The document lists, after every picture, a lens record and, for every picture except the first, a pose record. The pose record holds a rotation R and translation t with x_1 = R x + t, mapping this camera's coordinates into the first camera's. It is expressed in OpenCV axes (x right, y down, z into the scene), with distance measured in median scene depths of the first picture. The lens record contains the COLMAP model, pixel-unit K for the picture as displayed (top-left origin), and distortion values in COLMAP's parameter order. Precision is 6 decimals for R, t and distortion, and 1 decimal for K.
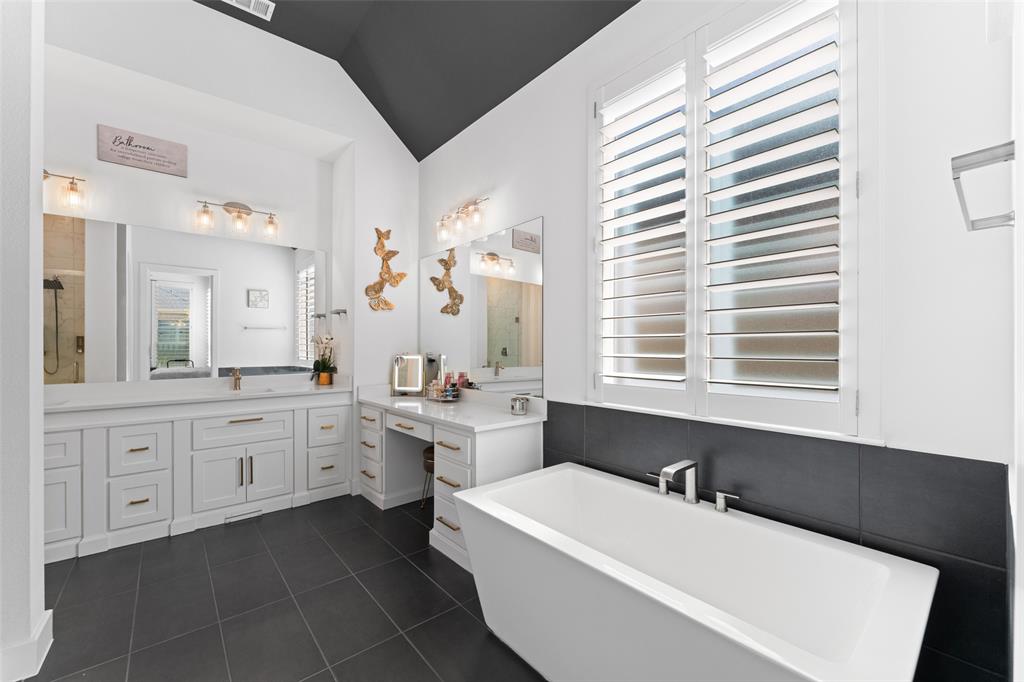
lens RADIAL K [[408.6, 0, 507.8], [0, 408.6, 347.4], [0, 0, 1]] dist [-0.007101, 0.000258]
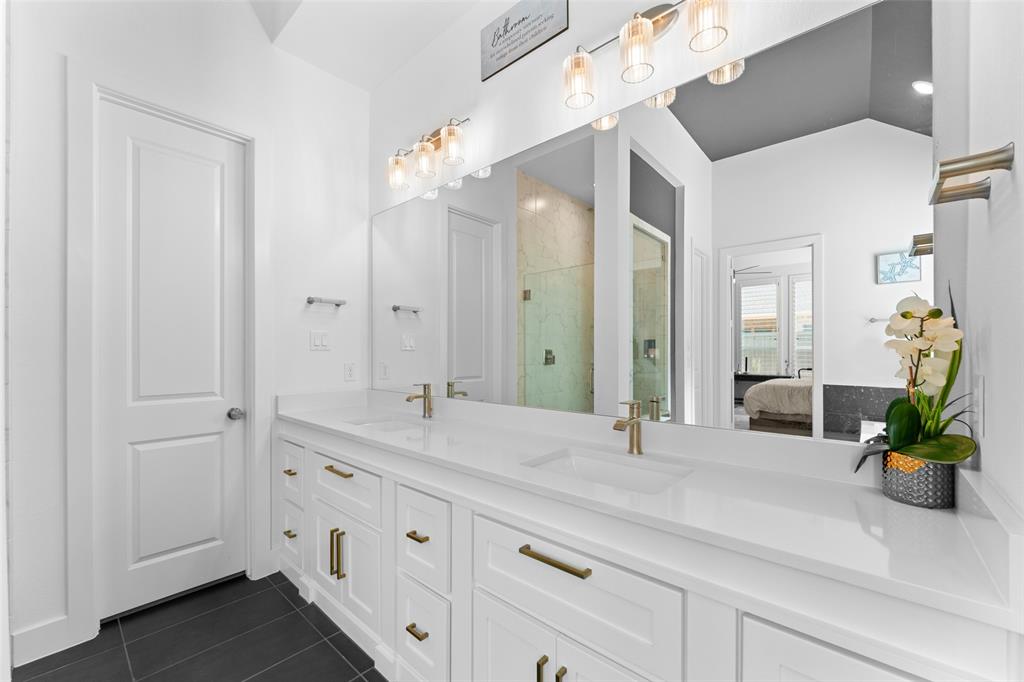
lens RADIAL K [[408.6, 0, 505.9], [0, 408.6, 347.6], [0, 0, 1]] dist [-0.007101, 0.000258]
pose [[0.145484, -0.002370, -0.989358, -0.300136], [-0.002535, 0.999993, -0.002769, -0.002832], [0.989357, 0.002911, 0.145477, 0.902601]]
